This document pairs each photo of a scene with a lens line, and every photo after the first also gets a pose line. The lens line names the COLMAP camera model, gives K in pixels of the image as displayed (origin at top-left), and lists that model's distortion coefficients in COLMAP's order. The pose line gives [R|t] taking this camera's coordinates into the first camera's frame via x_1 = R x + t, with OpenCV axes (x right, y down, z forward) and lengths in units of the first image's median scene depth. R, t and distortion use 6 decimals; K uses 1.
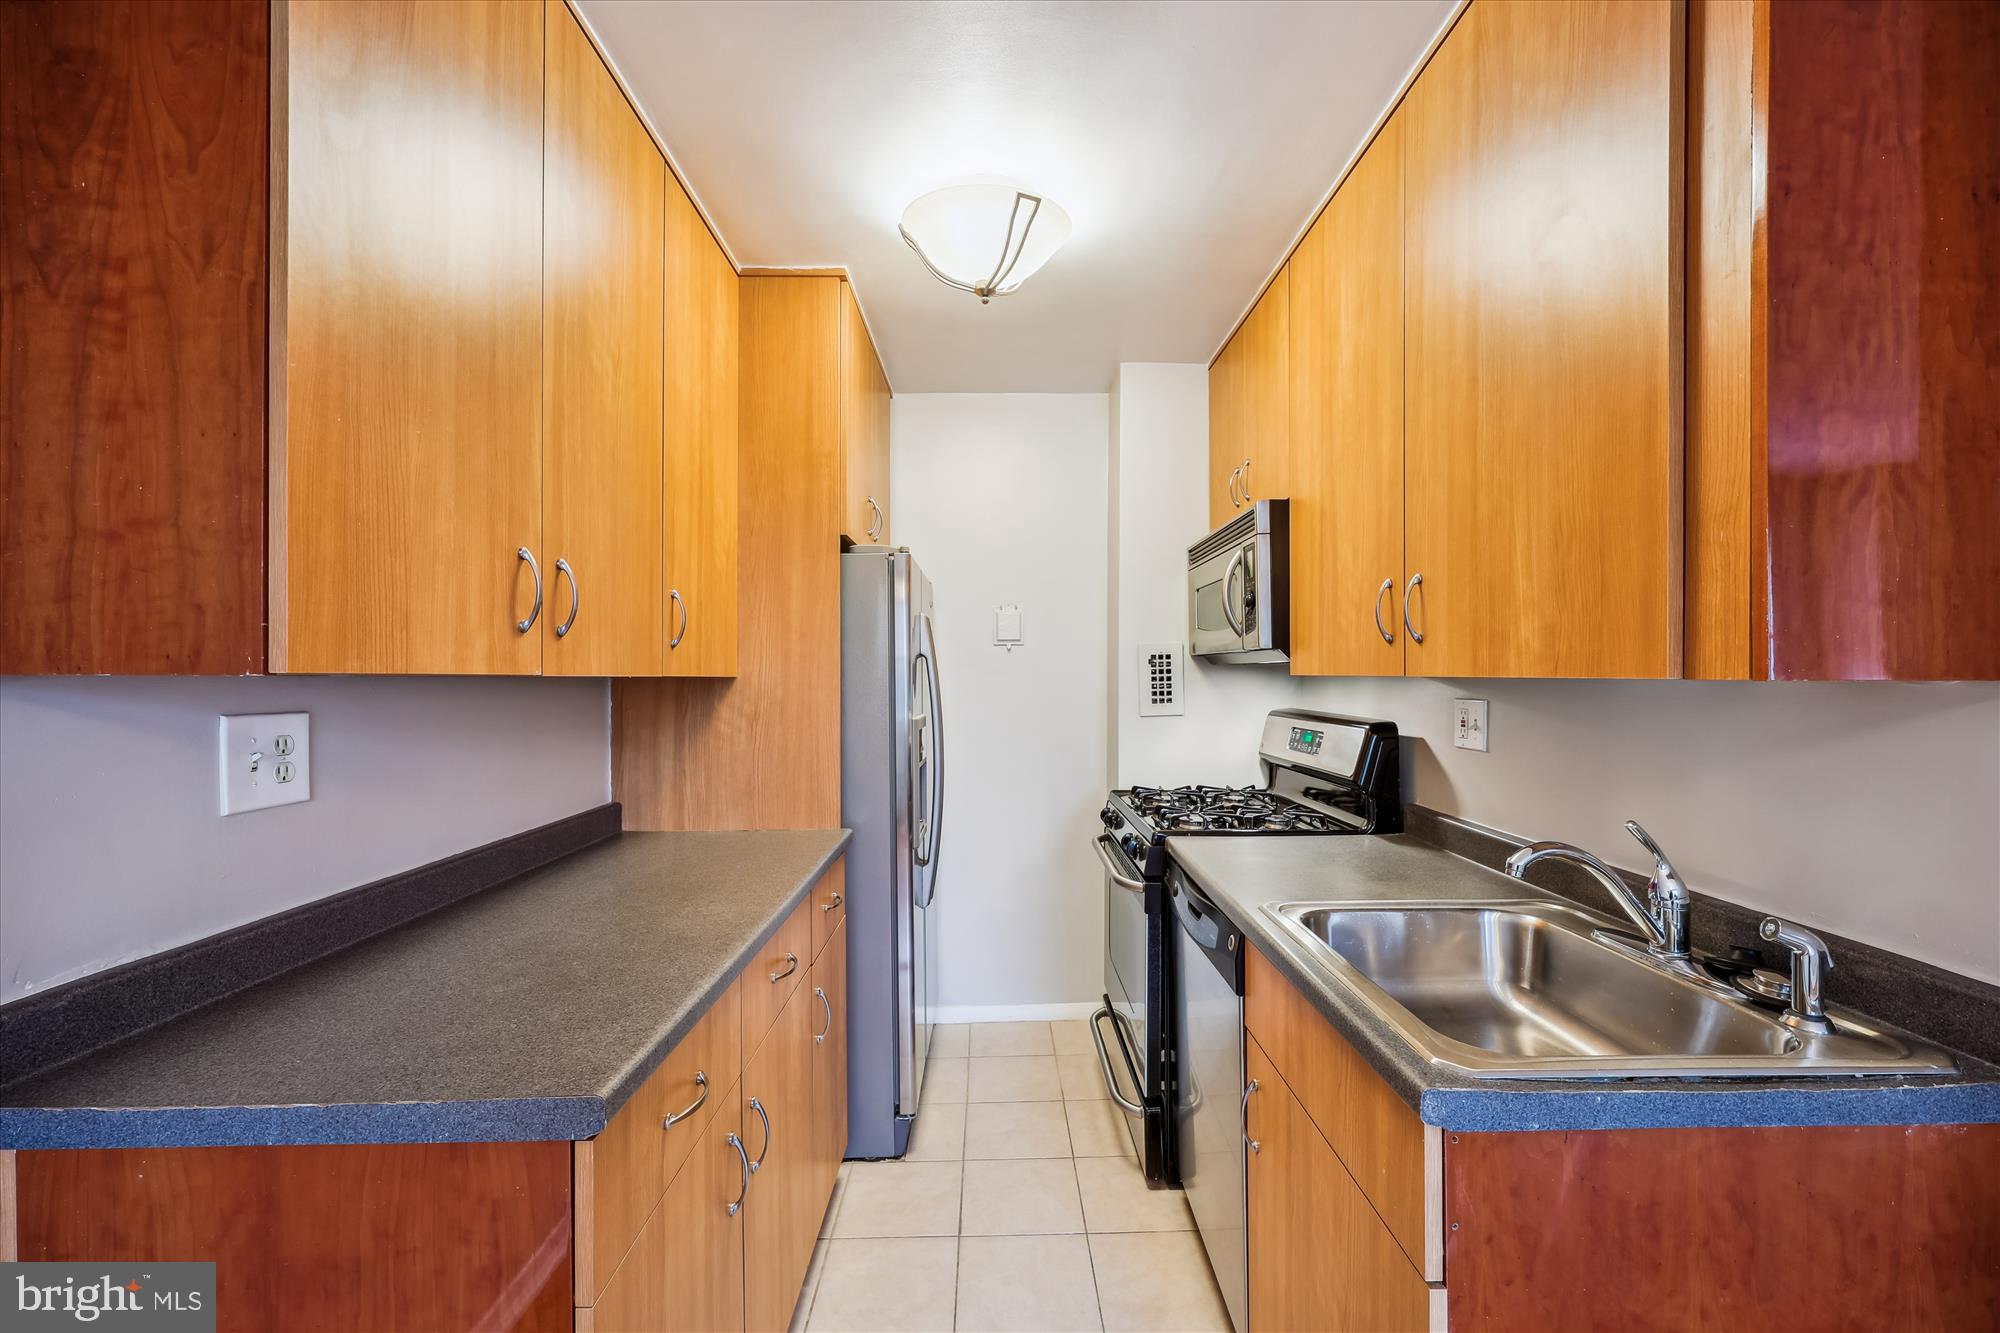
lens RADIAL K [[812.6, 0, 1005.9], [0, 812.6, 680.7], [0, 0, 1]] dist [0.000940, 0.000302]
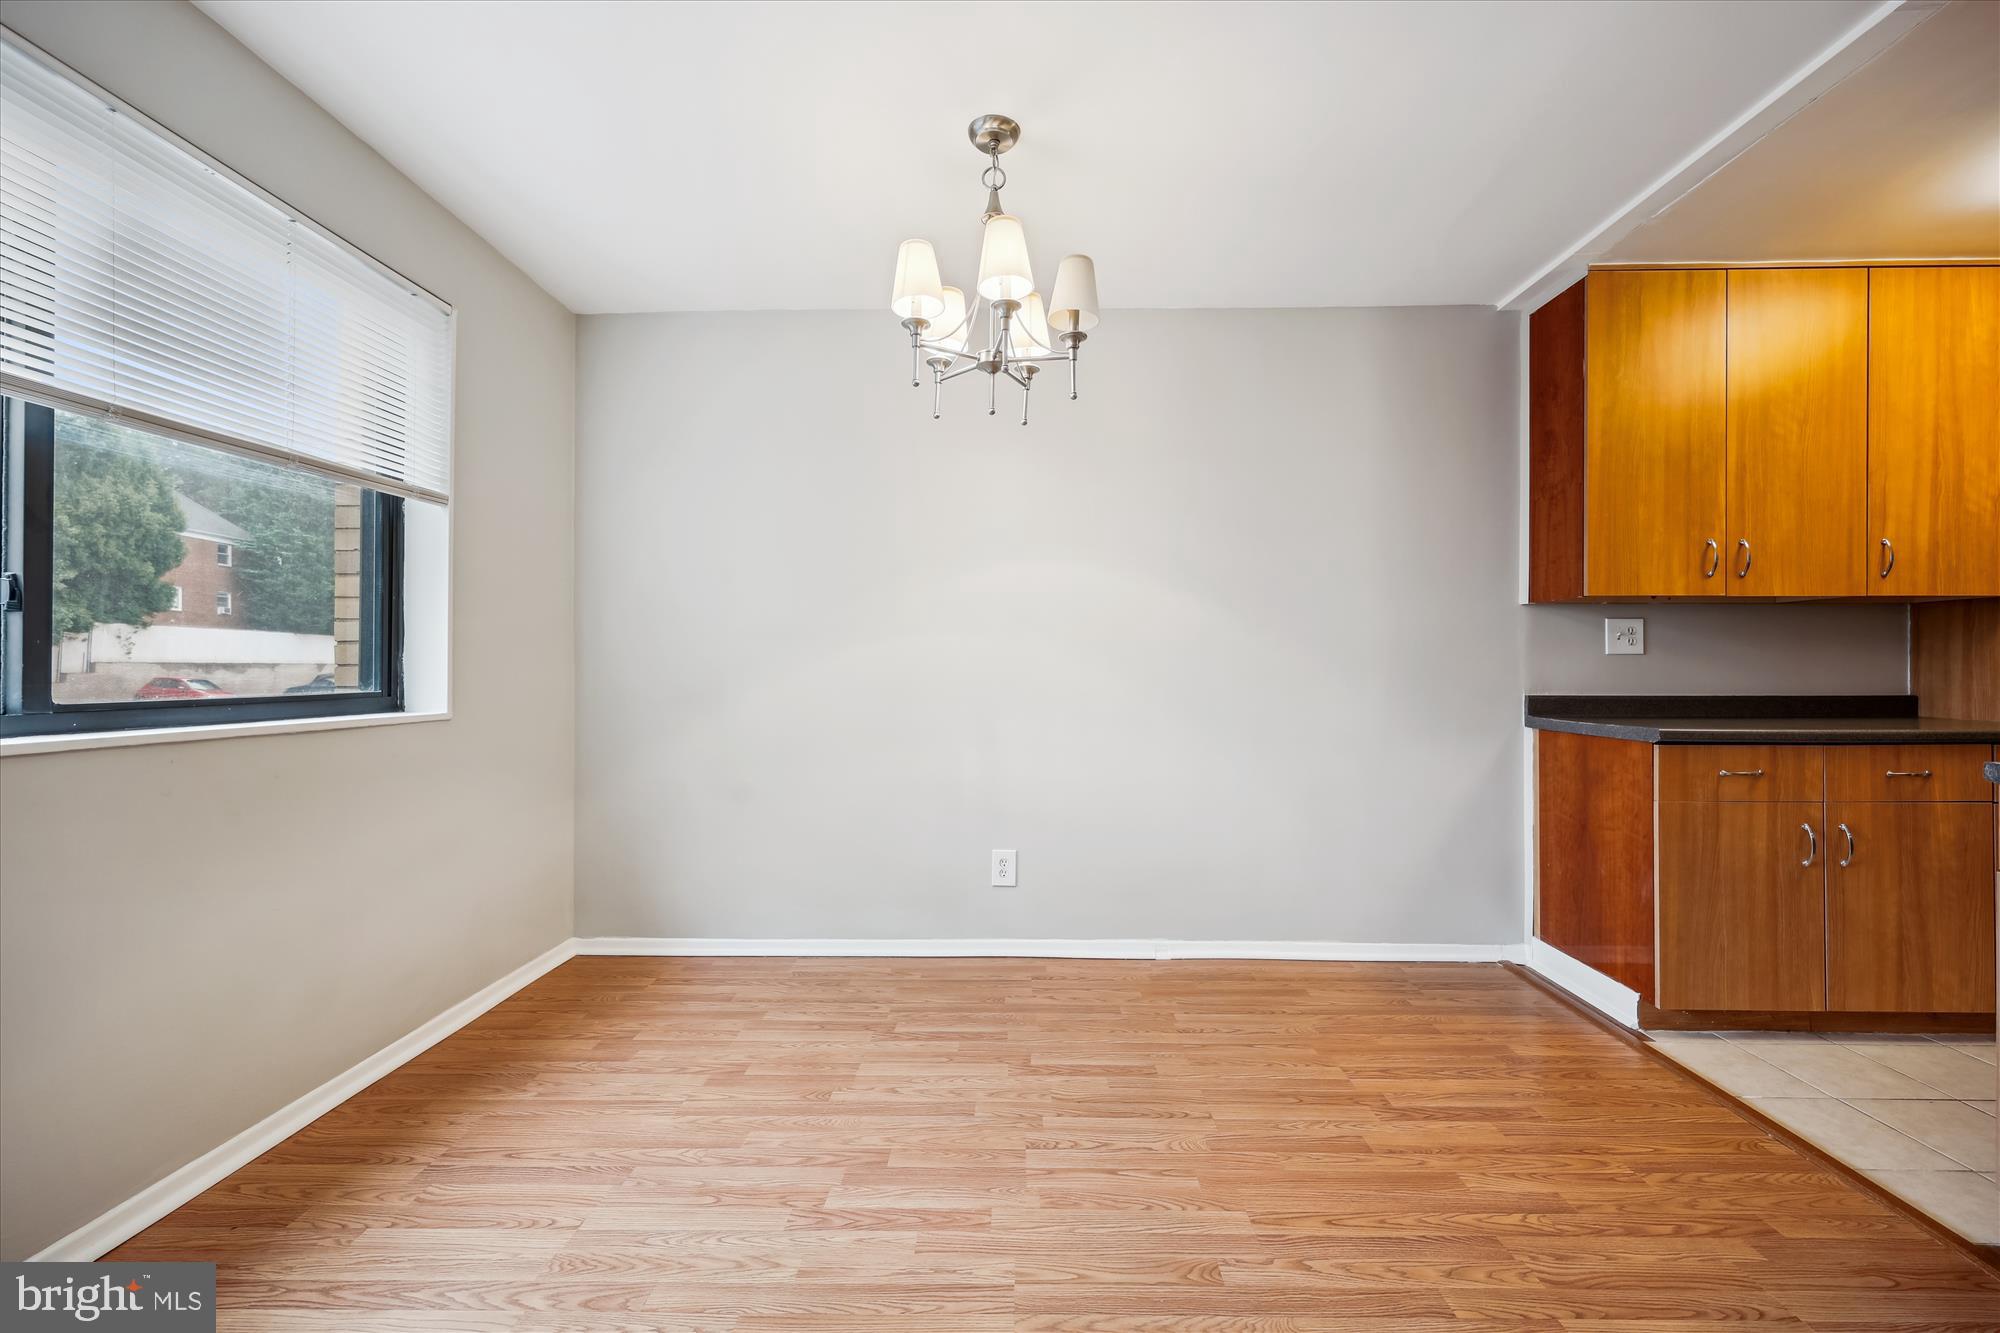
lens RADIAL K [[812.6, 0, 1015.1], [0, 812.6, 661.8], [0, 0, 1]] dist [0.000940, 0.000302]
pose [[-0.041256, -0.004687, -0.999138, 1.046280], [-0.003783, 0.999983, -0.004535, 0.117317], [0.999141, 0.003593, -0.041273, -0.499494]]
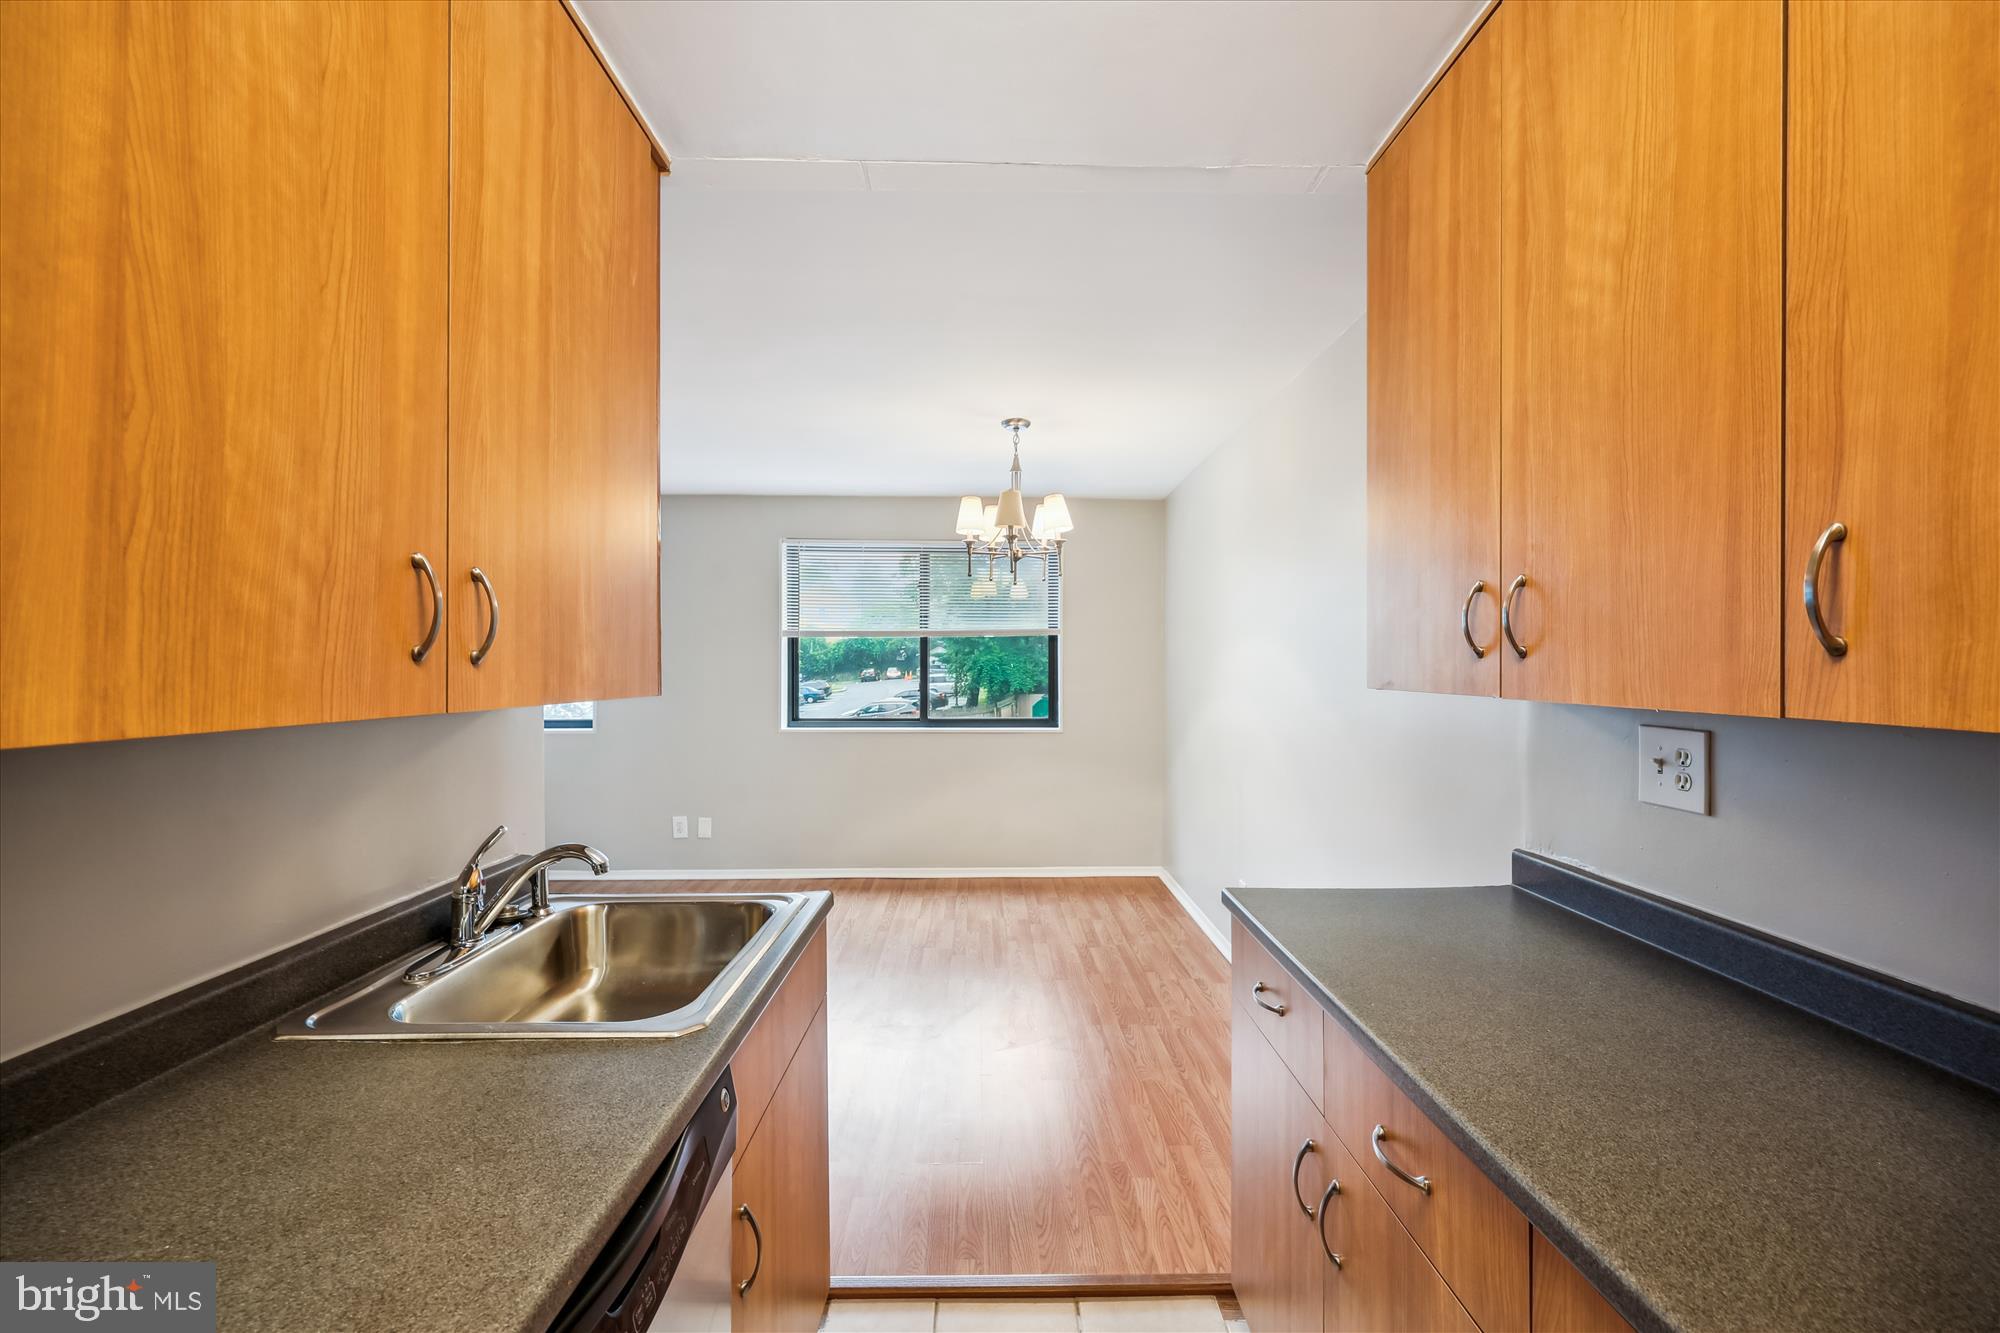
lens RADIAL K [[812.6, 0, 1009.8], [0, 812.6, 660.8], [0, 0, 1]] dist [0.000940, 0.000302]
pose [[-0.999977, 0.002765, -0.006199, 0.032262], [0.002771, 0.999996, -0.001065, -0.033475], [0.006196, -0.001082, -0.999980, 1.268448]]
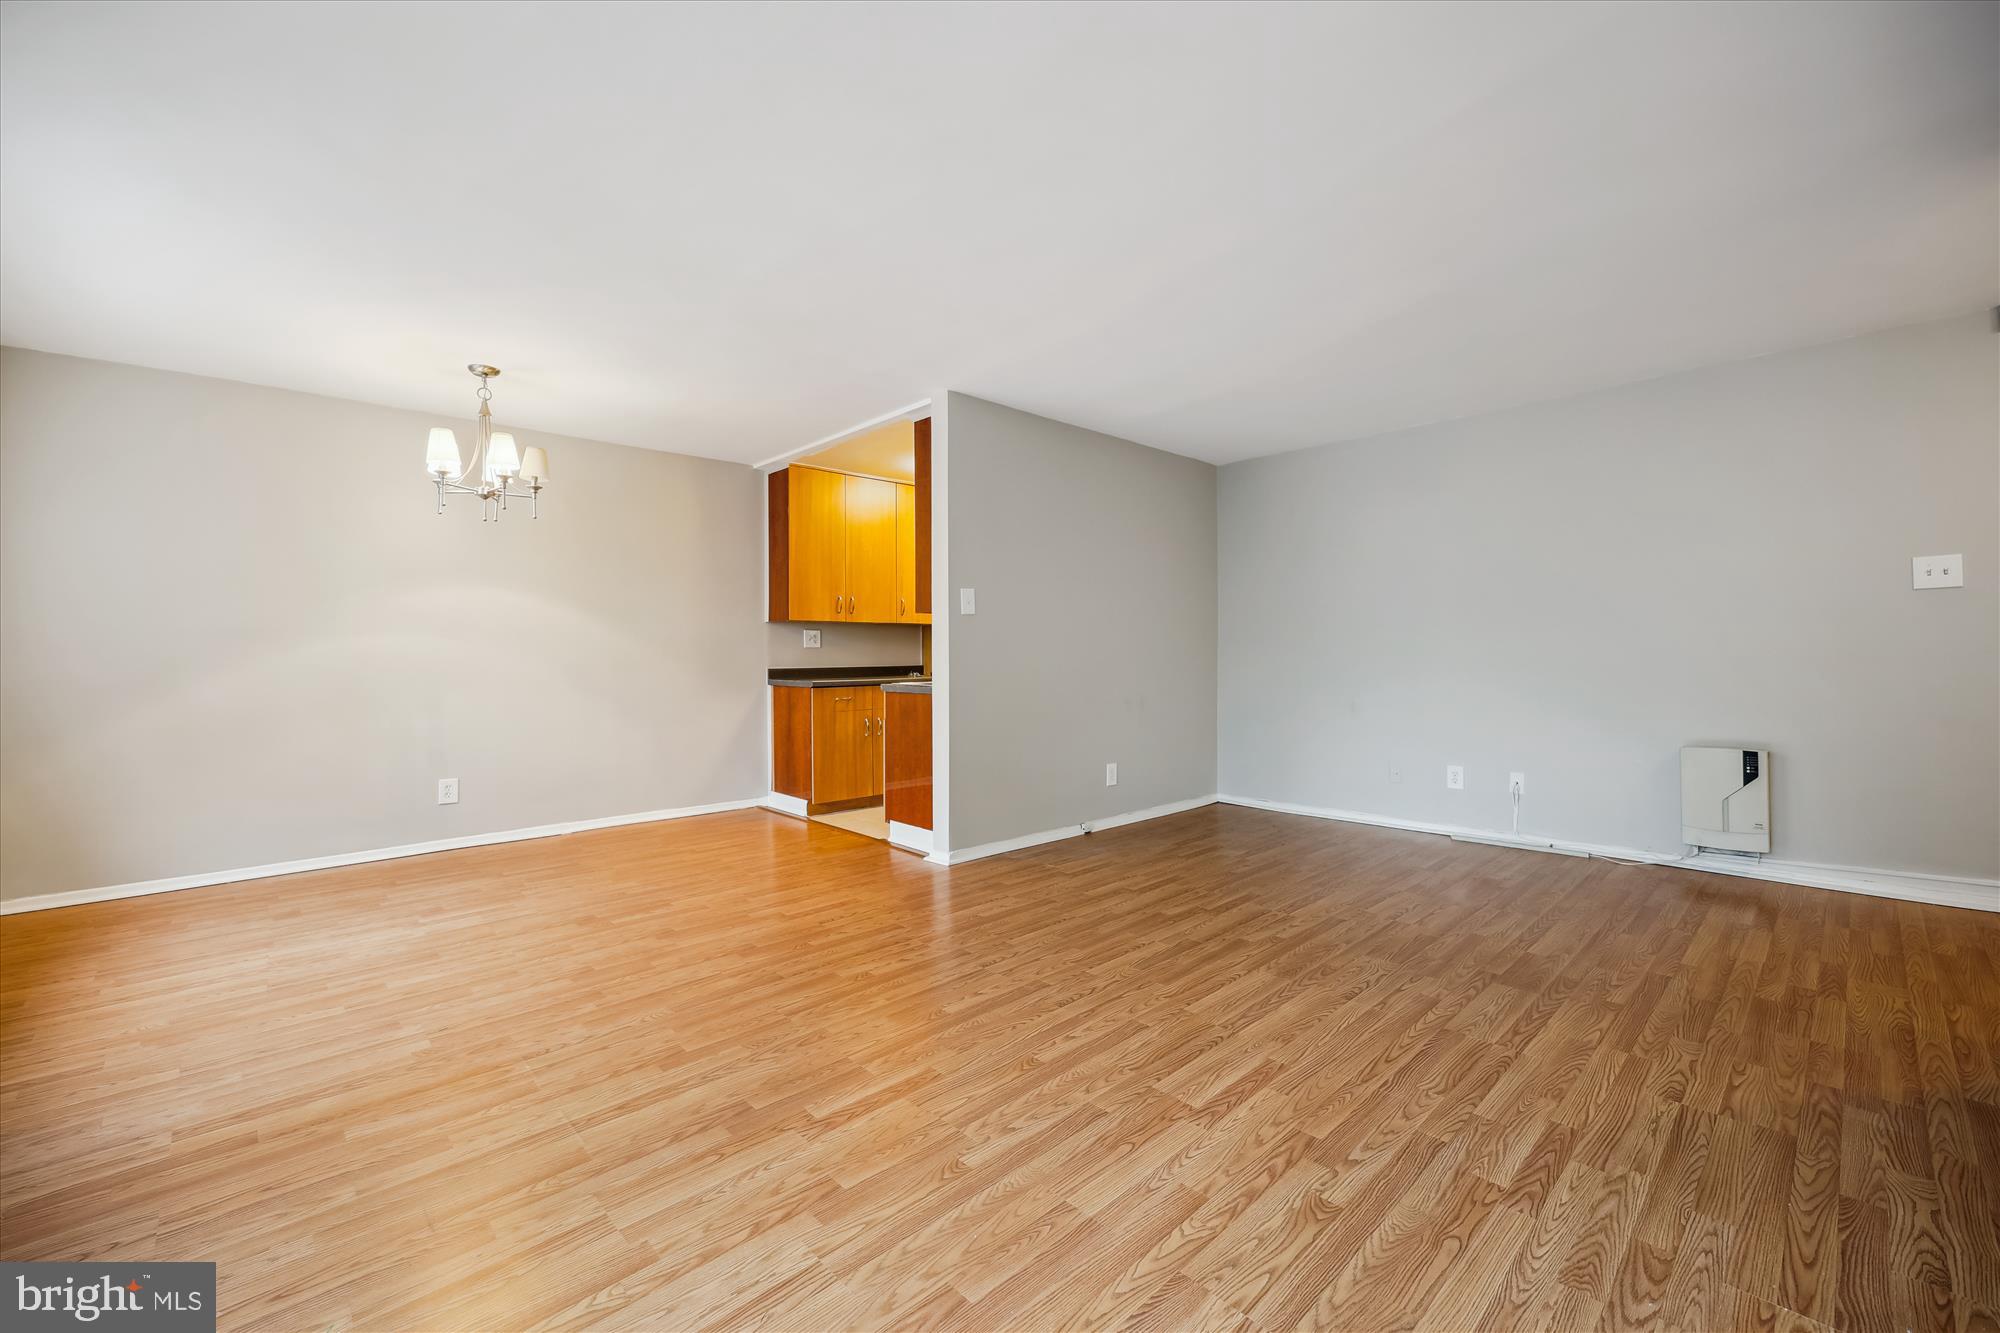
lens RADIAL K [[812.6, 0, 1004.3], [0, 812.6, 659.1], [0, 0, 1]] dist [0.000940, 0.000302]
pose [[0.660033, 0.003685, -0.751227, 2.299941], [0.004052, 0.999956, 0.008465, 0.111499], [0.751226, -0.008631, 0.659989, -0.922126]]
